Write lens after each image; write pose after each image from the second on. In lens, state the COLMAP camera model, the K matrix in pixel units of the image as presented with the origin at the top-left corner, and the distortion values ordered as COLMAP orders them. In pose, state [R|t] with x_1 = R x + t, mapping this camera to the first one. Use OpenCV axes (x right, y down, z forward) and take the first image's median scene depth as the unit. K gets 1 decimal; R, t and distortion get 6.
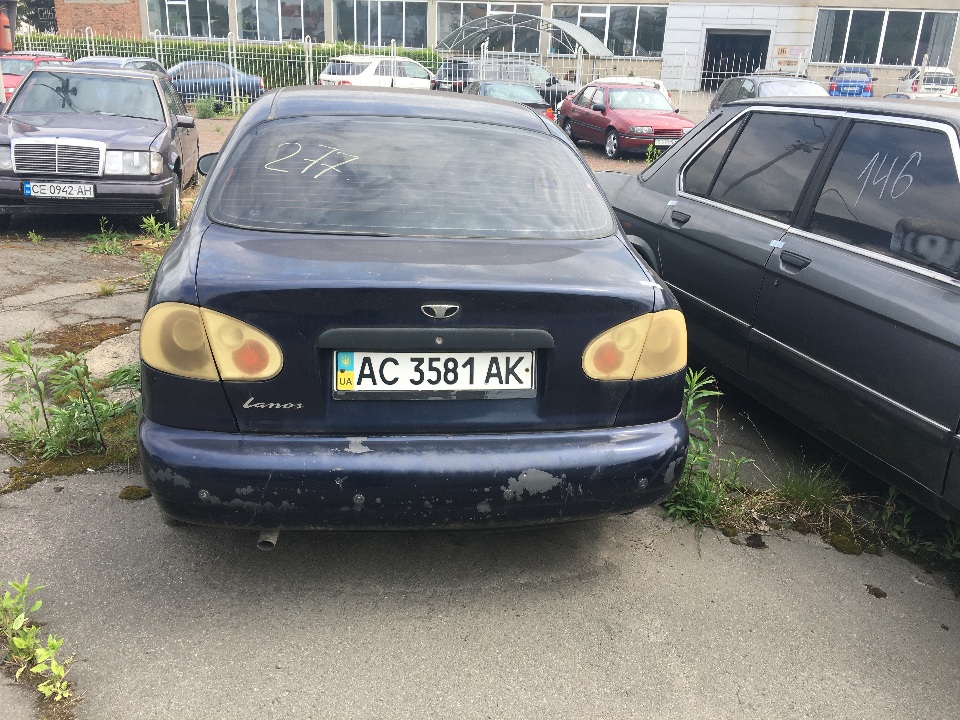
lens RADIAL K [[817.5, 0, 466.7], [0, 817.5, 354.2], [0, 0, 1]] dist [0.084136, -0.096998]
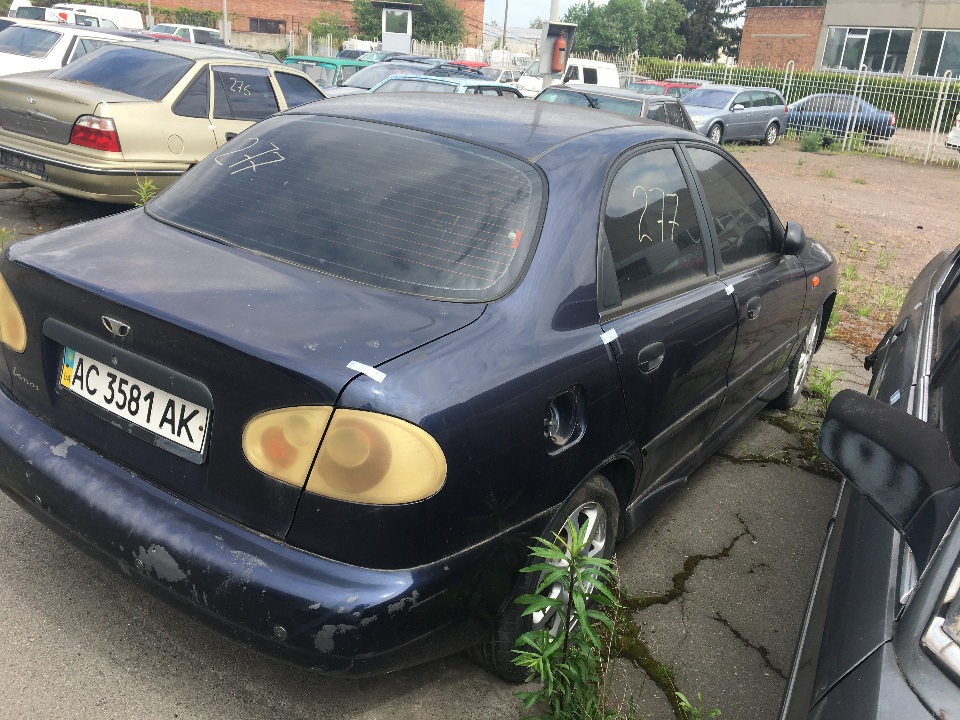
lens RADIAL K [[820.2, 0, 480.1], [0, 820.2, 358.0], [0, 0, 1]] dist [0.099380, -0.152321]
pose [[0.724811, 0.253551, -0.640594, 0.780307], [-0.275007, 0.959005, 0.068418, -0.178599], [0.631680, 0.126578, 0.764826, 0.550464]]
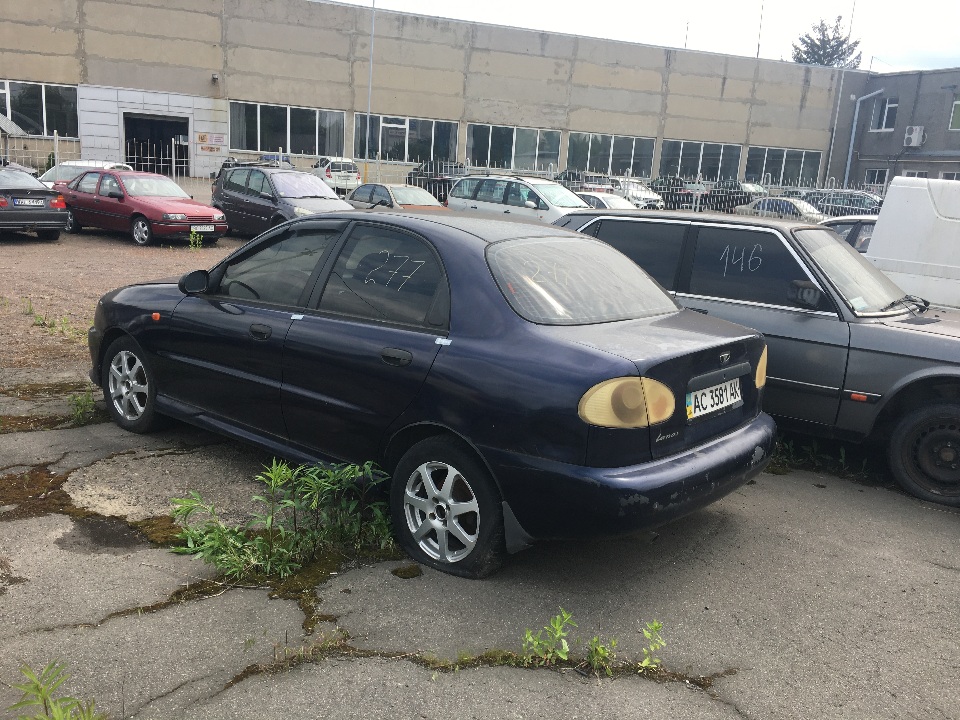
lens RADIAL K [[820.2, 0, 480.1], [0, 820.2, 358.0], [0, 0, 1]] dist [0.099380, -0.152321]
pose [[0.758212, -0.136323, 0.637597, -1.372524], [0.190095, 0.981632, -0.016175, -0.112761], [-0.623681, 0.133468, 0.770200, 0.044530]]
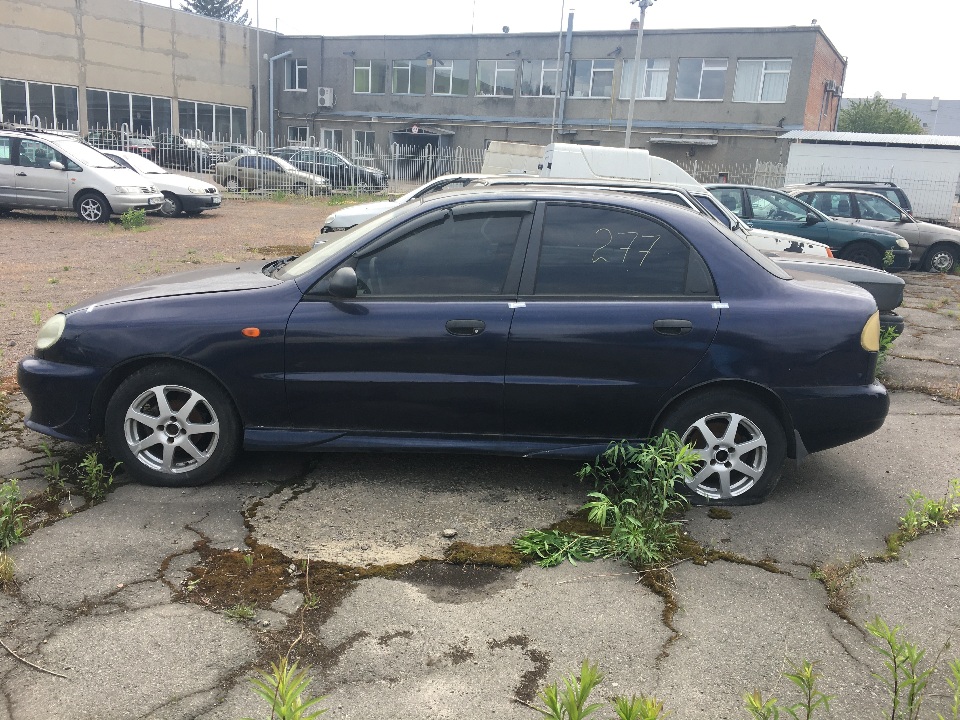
lens RADIAL K [[820.2, 0, 480.1], [0, 820.2, 358.0], [0, 0, 1]] dist [0.099380, -0.152321]
pose [[0.148845, -0.255044, 0.955405, -2.200840], [0.283247, 0.936680, 0.205918, -0.579939], [-0.947426, 0.239966, 0.211660, 1.412376]]
